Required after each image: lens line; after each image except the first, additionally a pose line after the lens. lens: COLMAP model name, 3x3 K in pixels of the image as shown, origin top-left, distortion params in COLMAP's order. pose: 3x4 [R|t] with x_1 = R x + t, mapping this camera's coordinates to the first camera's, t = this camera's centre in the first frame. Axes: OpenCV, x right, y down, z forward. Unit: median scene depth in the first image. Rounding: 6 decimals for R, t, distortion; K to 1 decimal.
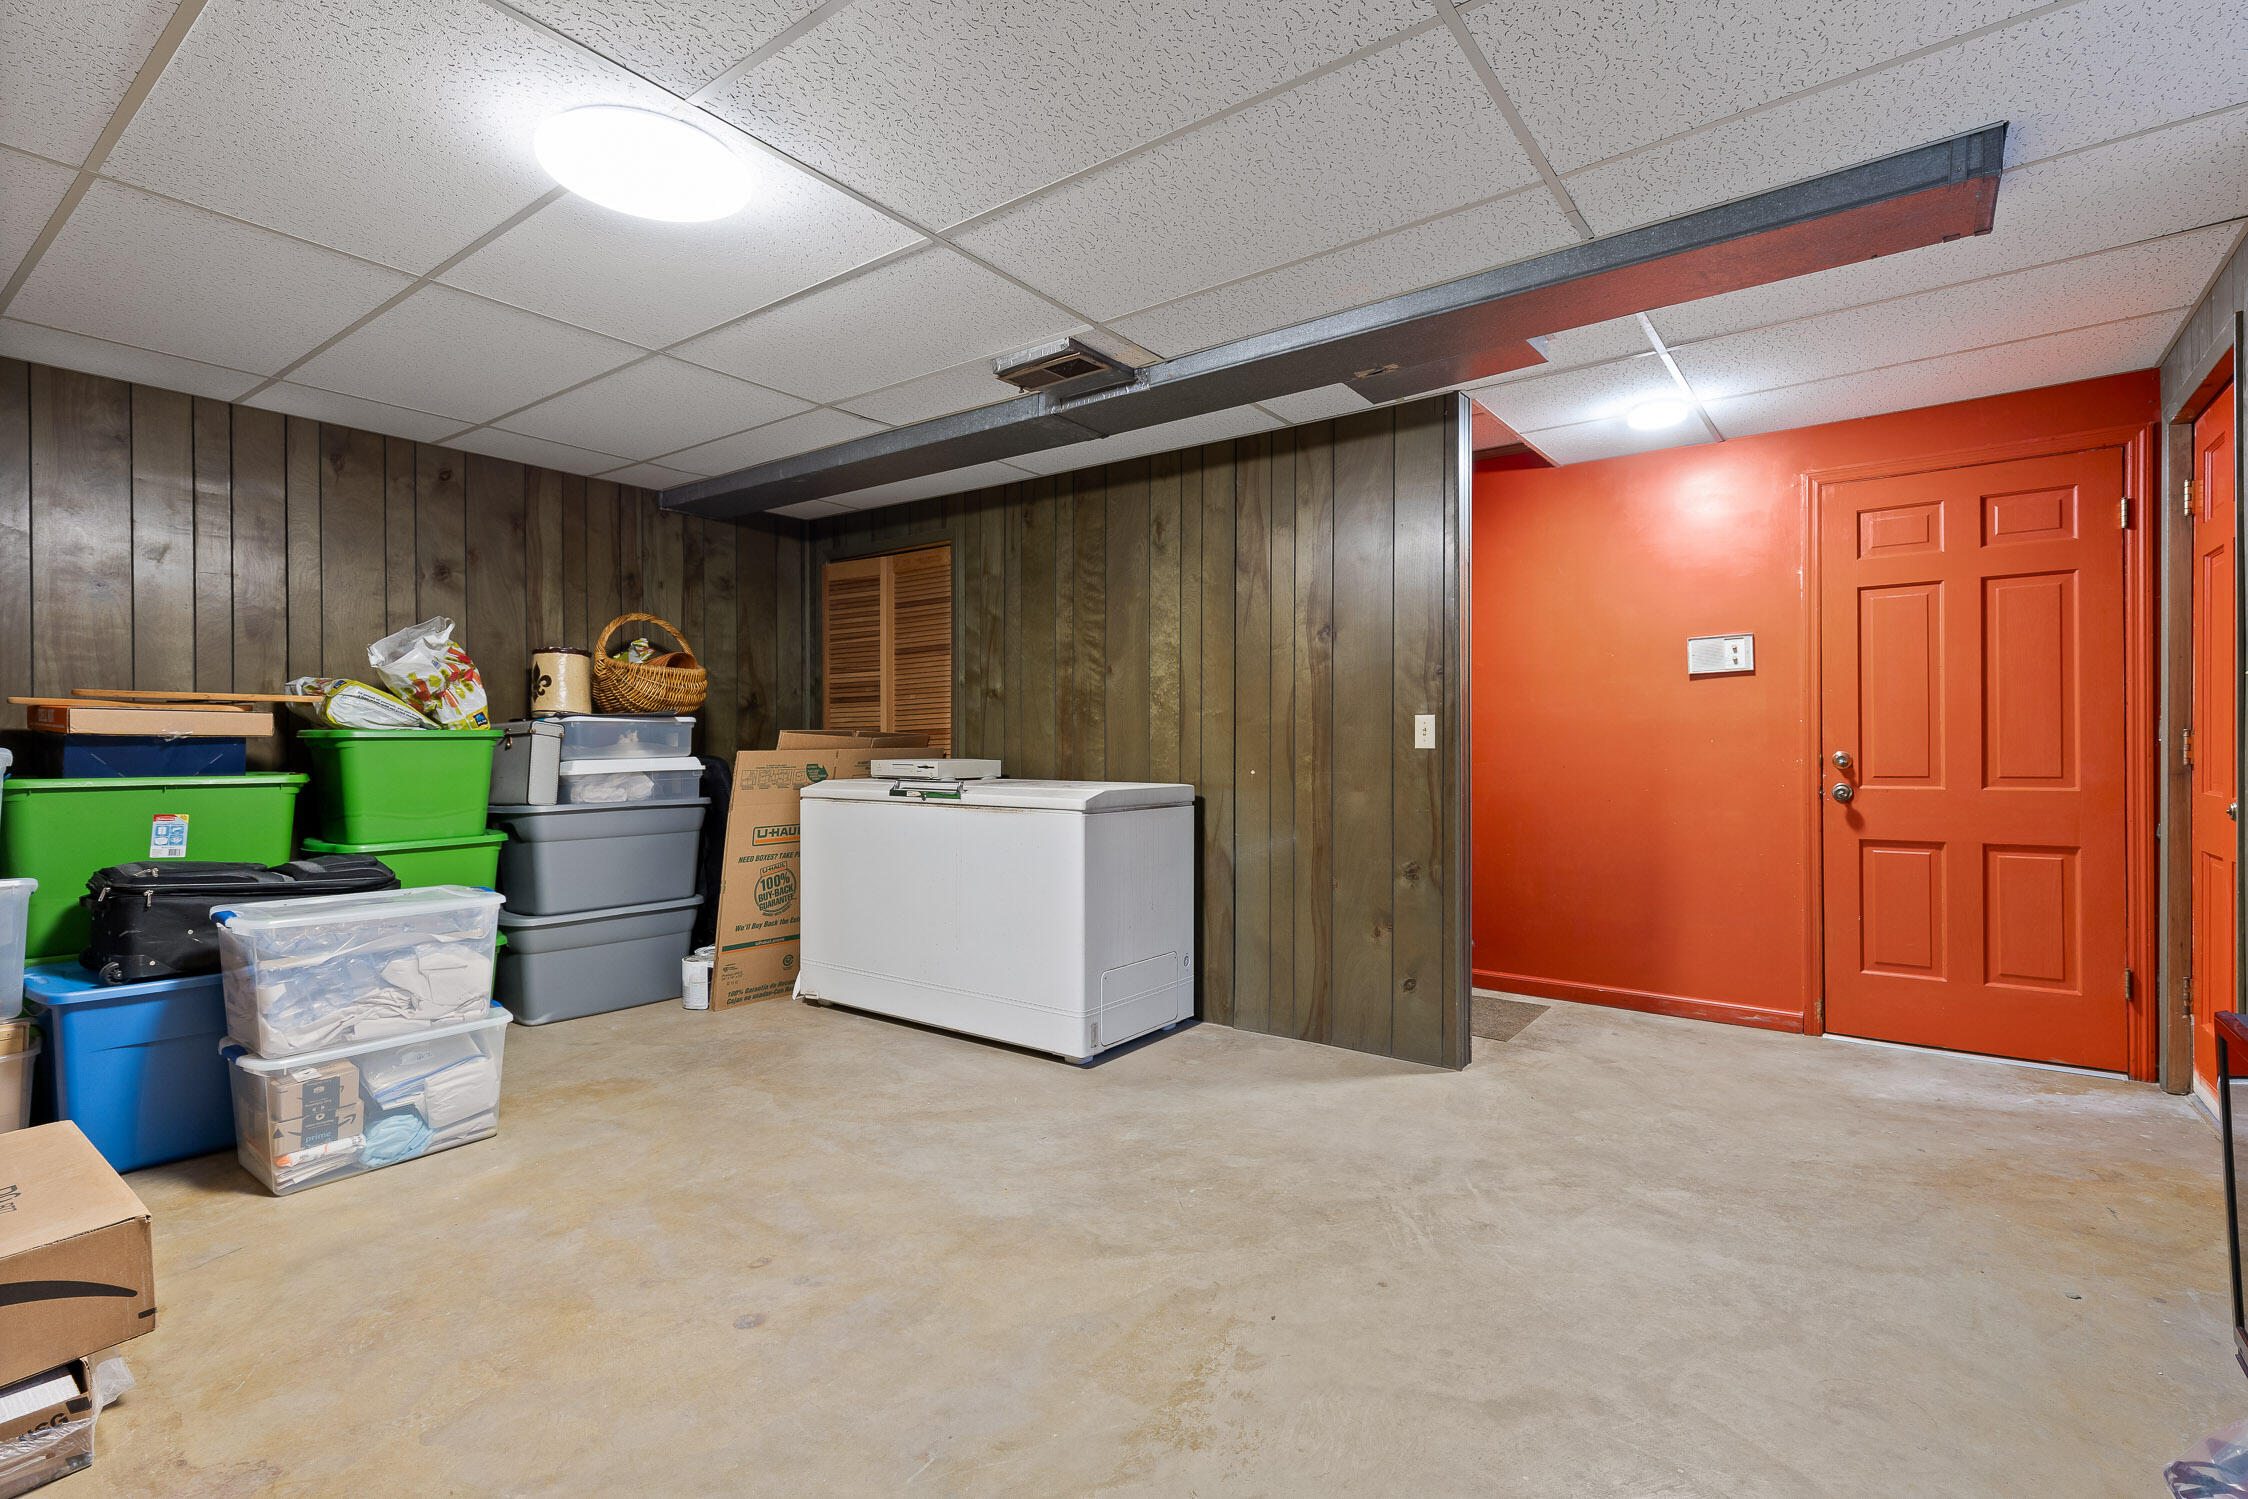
lens RADIAL K [[1029.5, 0, 1135.8], [0, 1029.5, 755.6], [0, 0, 1]] dist [0.007925, -0.001605]
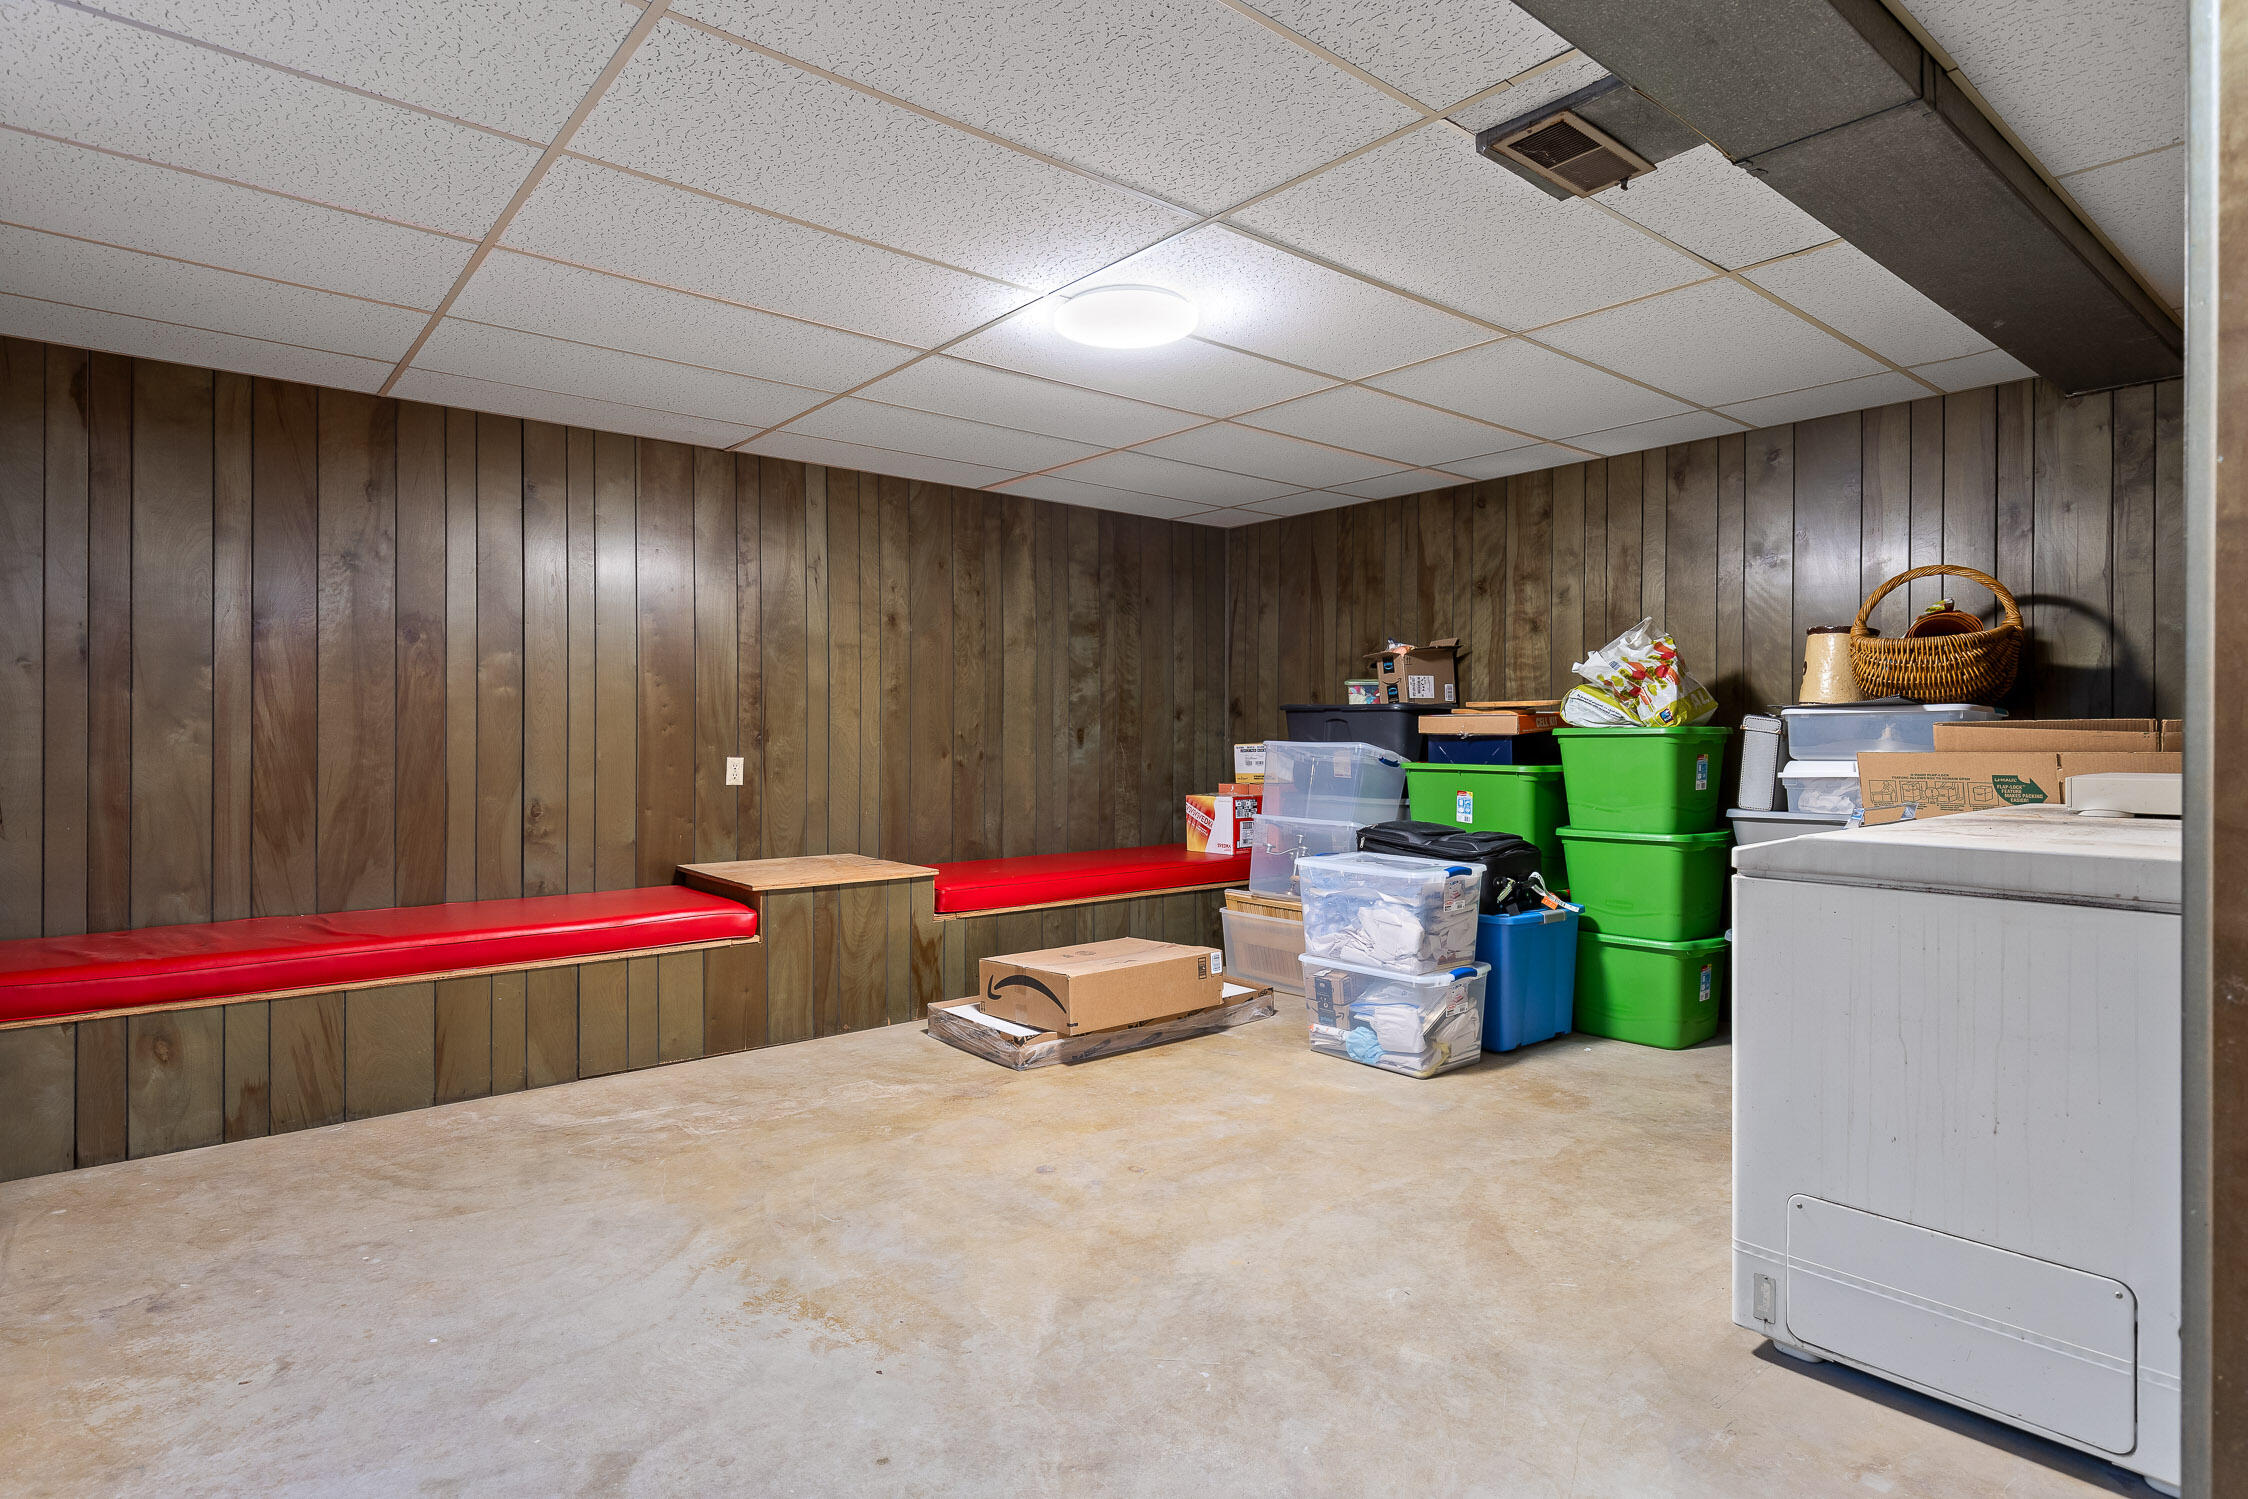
lens RADIAL K [[1184.0, 0, 1131.4], [0, 1184.0, 735.5], [0, 0, 1]] dist [0.001910, -0.000001]
pose [[-0.230510, 0.000203, -0.973070, 0.817724], [-0.010971, 0.999936, 0.002808, -0.019937], [0.973008, 0.011323, -0.230493, 1.075054]]
